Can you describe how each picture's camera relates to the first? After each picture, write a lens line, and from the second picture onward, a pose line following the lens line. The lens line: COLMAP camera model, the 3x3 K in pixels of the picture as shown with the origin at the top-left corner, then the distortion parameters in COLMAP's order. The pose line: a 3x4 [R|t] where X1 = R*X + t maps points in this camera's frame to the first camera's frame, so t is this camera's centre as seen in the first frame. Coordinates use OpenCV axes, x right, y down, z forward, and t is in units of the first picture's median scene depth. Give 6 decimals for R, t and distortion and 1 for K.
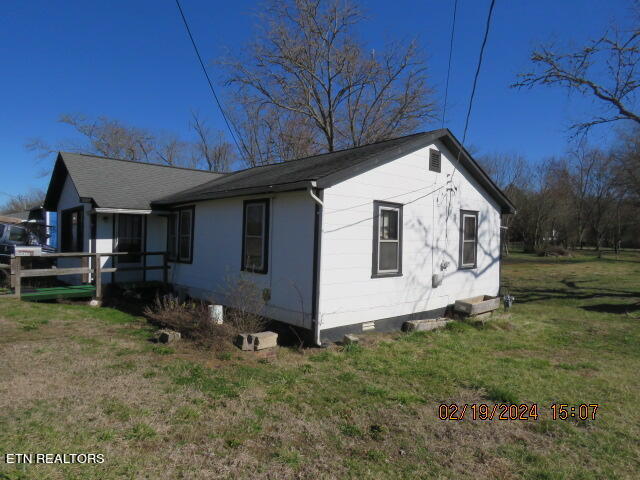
lens RADIAL K [[409.1, 0, 319.7], [0, 409.1, 240.5], [0, 0, 1]] dist [-0.005196, -0.002756]
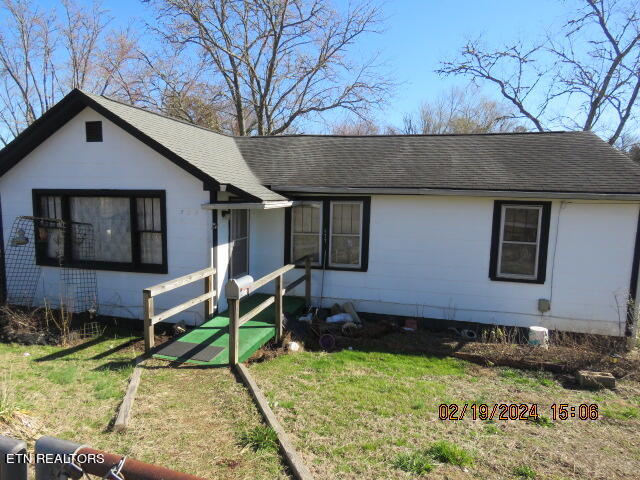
lens RADIAL K [[409.1, 0, 319.9], [0, 409.1, 240.8], [0, 0, 1]] dist [-0.005196, -0.002756]
pose [[0.829488, -0.060241, 0.555266, -0.850267], [-0.006713, 0.993019, 0.117762, -0.096601], [-0.558484, -0.101409, 0.823293, 0.424061]]
